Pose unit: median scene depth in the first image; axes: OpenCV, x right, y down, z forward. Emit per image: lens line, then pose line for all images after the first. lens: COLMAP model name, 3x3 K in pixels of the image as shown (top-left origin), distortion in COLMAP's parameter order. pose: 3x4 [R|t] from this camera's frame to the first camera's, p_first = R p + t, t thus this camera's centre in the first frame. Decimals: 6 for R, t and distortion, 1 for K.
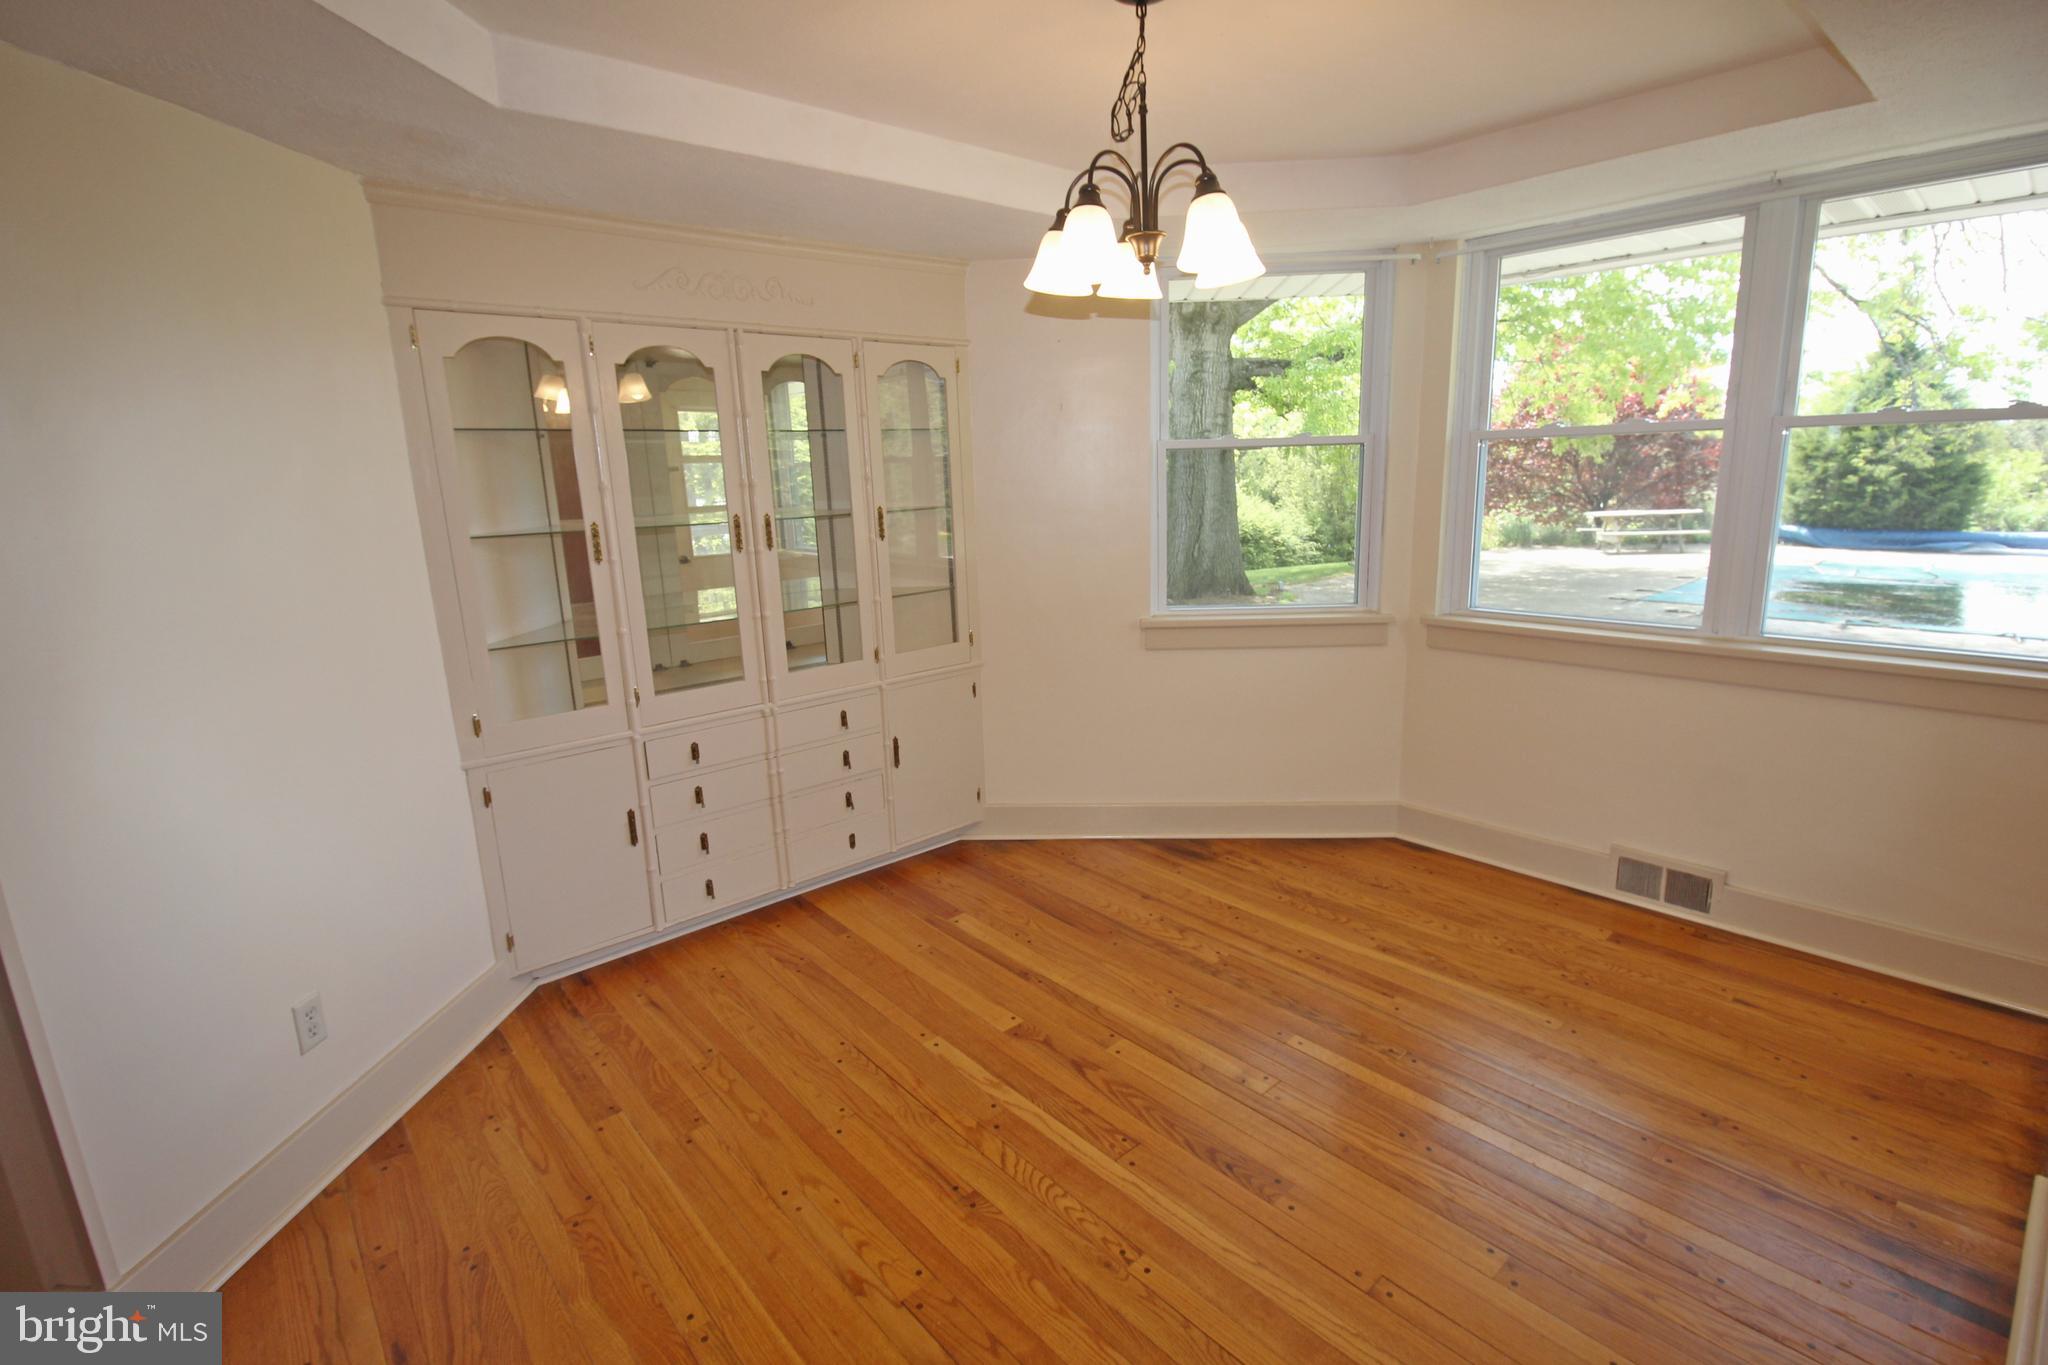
lens RADIAL K [[951.0, 0, 1035.8], [0, 951.0, 673.3], [0, 0, 1]] dist [-0.003050, -0.010550]
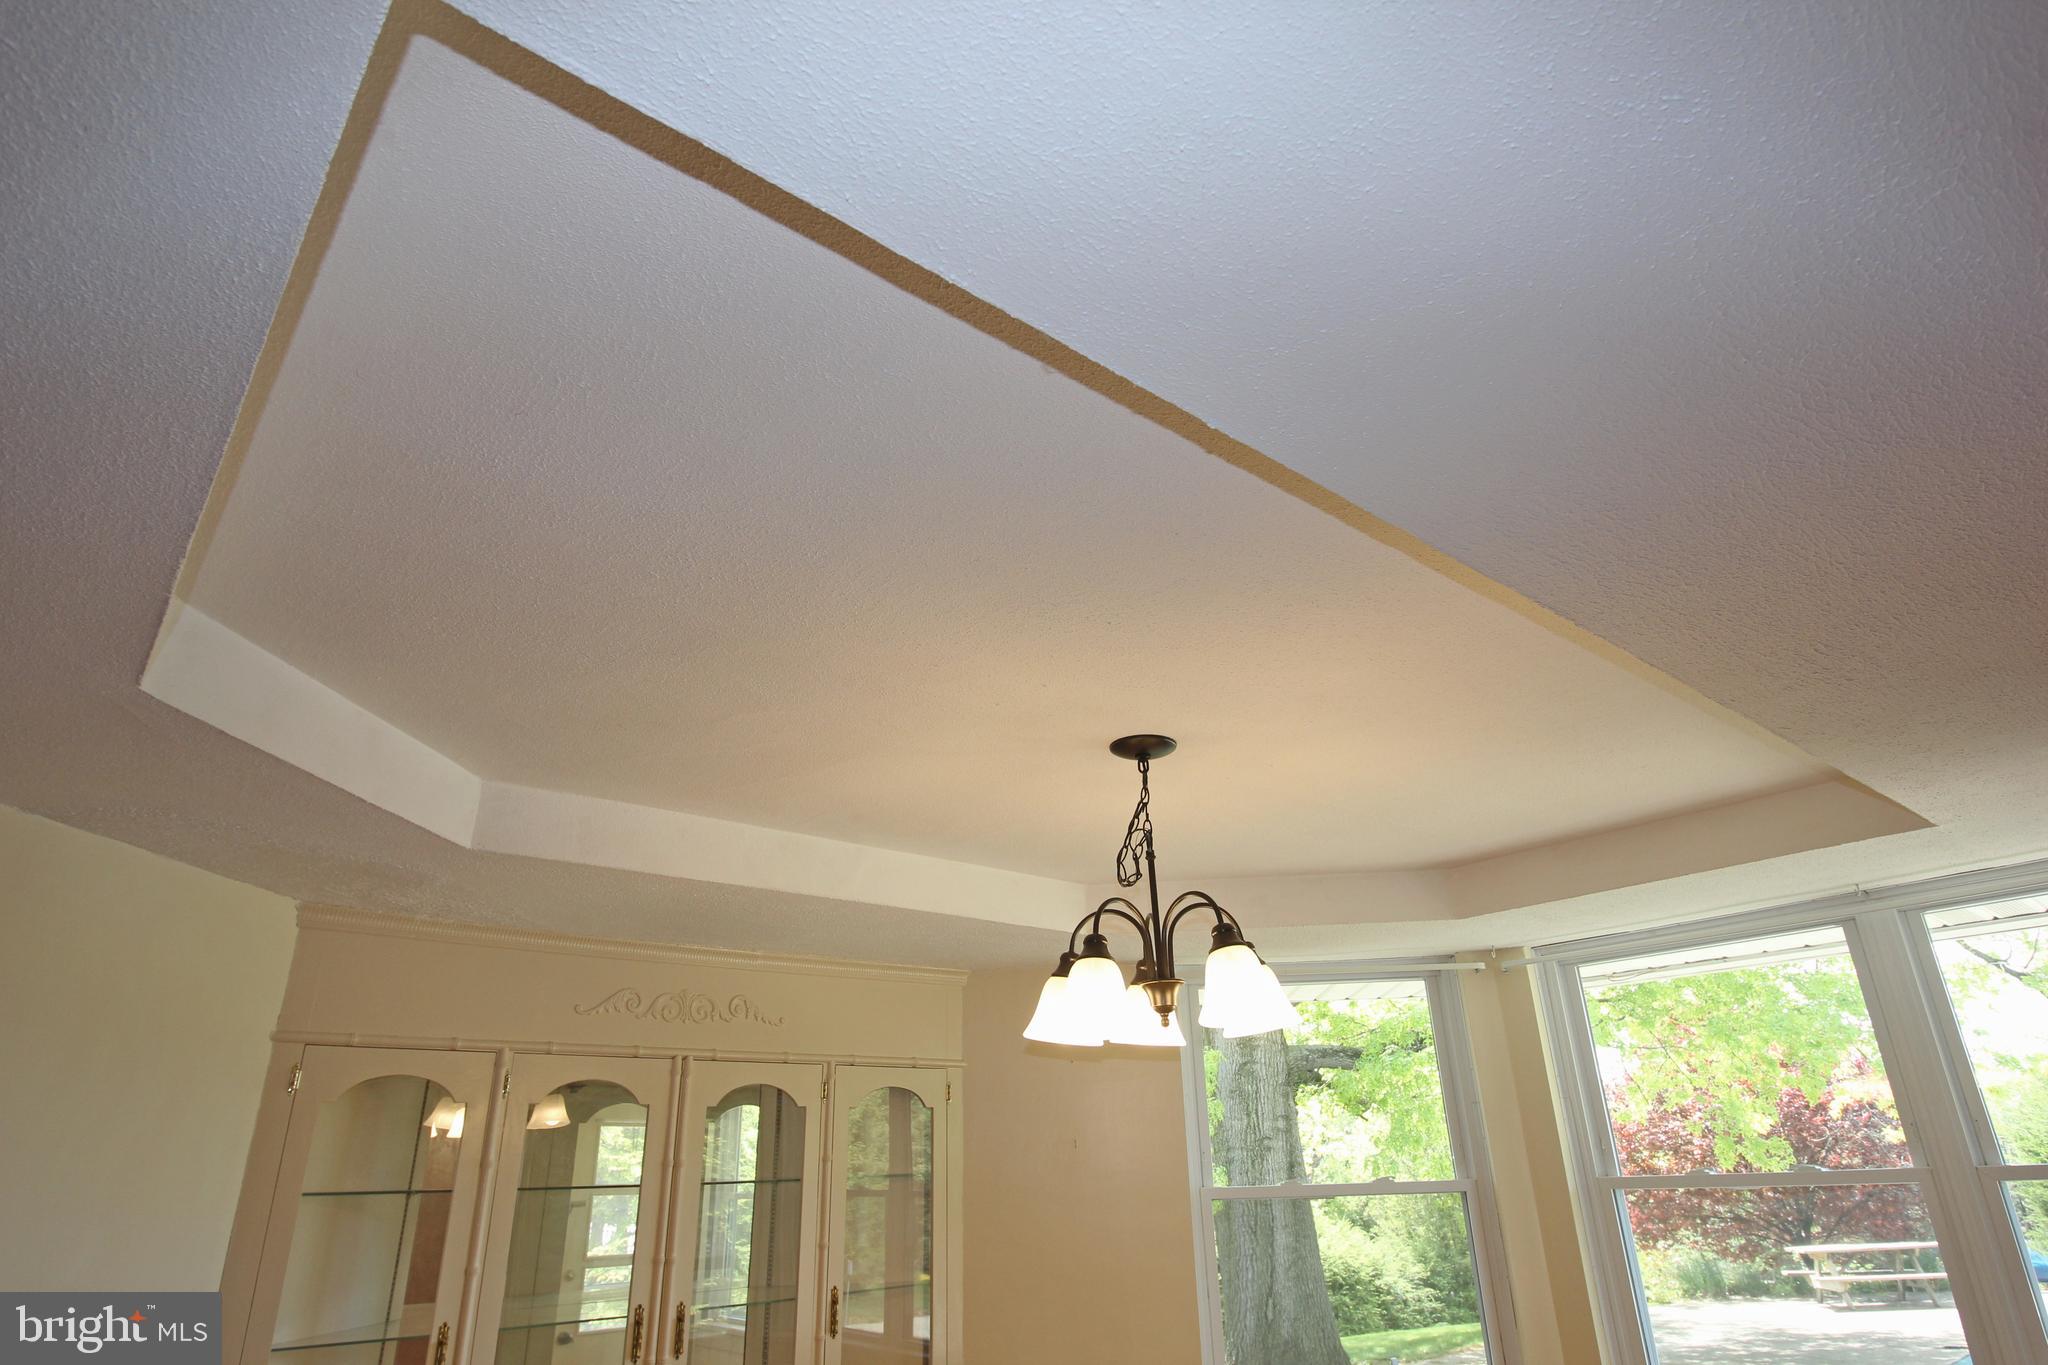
lens RADIAL K [[1151.0, 0, 1044.5], [0, 1151.0, 669.4], [0, 0, 1]] dist [-0.001576, -0.005680]
pose [[0.999979, -0.003163, -0.005657, 0.008125], [-0.000755, 0.810046, -0.586366, -0.040968], [0.006437, 0.586358, 0.810026, -0.019960]]
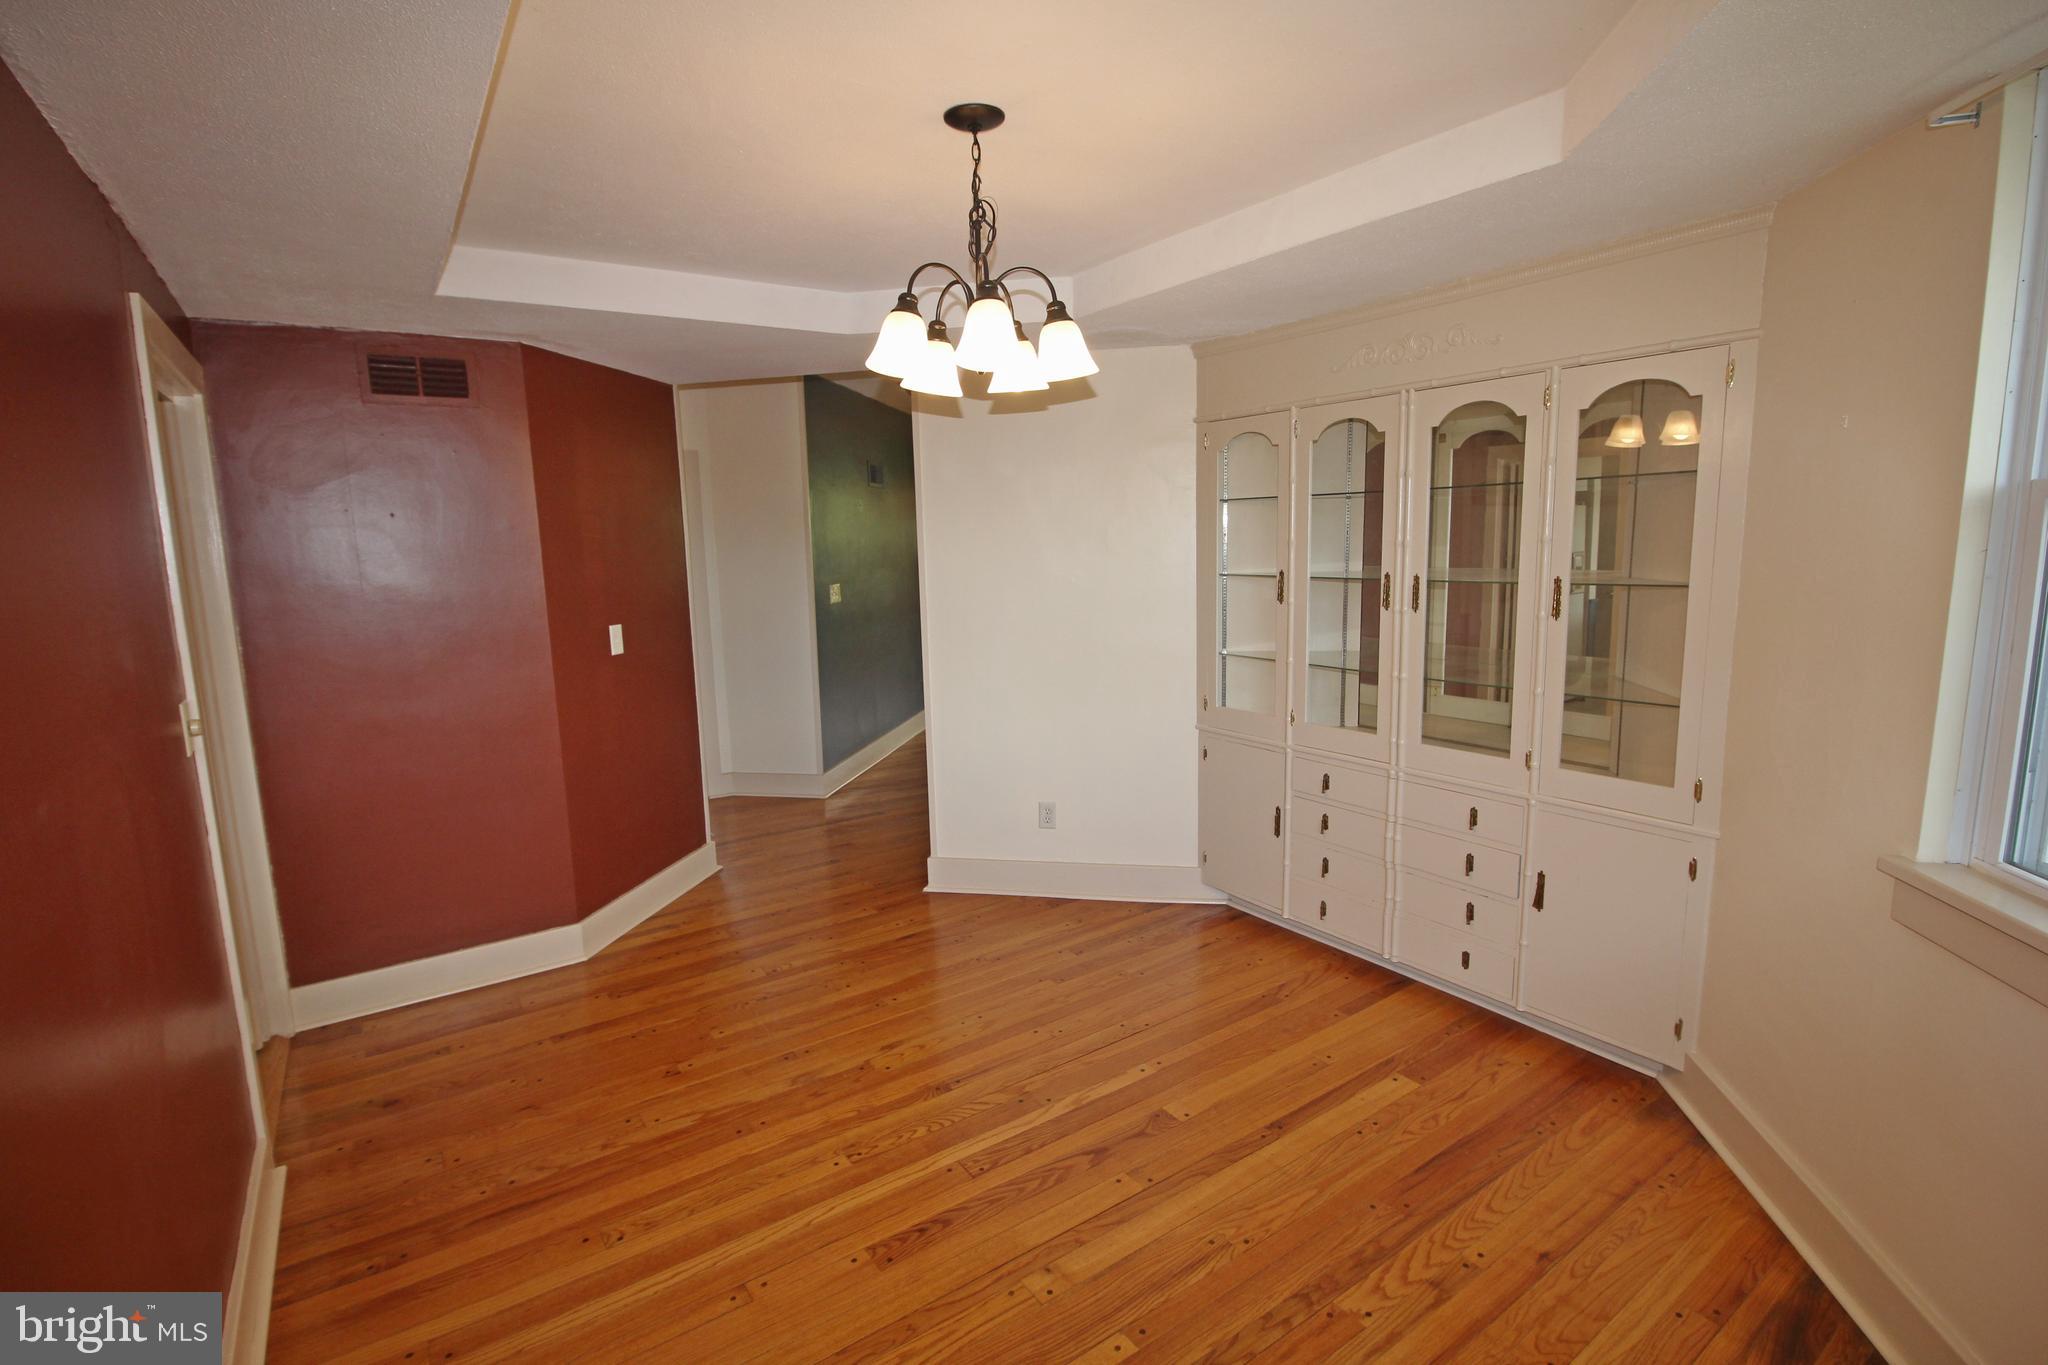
lens RADIAL K [[951.0, 0, 1036.1], [0, 951.0, 680.4], [0, 0, 1]] dist [-0.003050, -0.010550]
pose [[-0.110770, 0.183361, -0.976785, 0.704811], [-0.186626, 0.961512, 0.201658, -0.182789], [0.976166, 0.204631, -0.072286, 0.698450]]
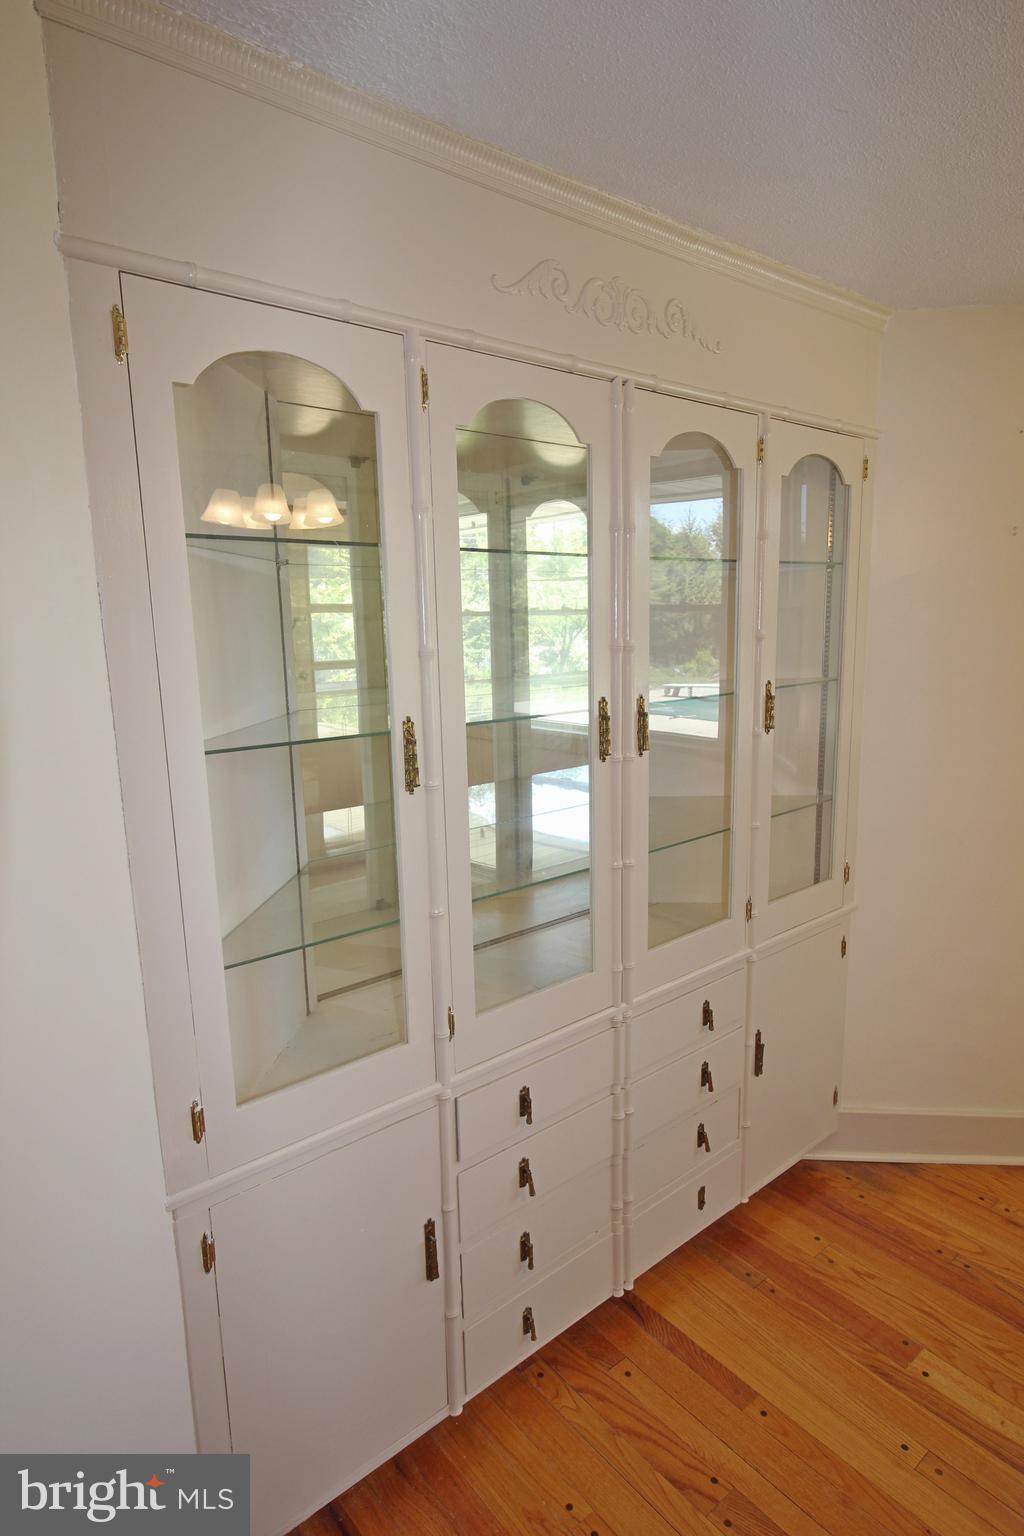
lens RADIAL K [[863.3, 0, 511.5], [0, 863.3, 779.1], [0, 0, 1]] dist [-0.001576, -0.005680]
pose [[0.999452, 0.014892, -0.029555, -0.339810], [-0.015846, 0.999352, -0.032308, -0.094292], [0.029055, 0.032759, 0.999041, 0.446803]]
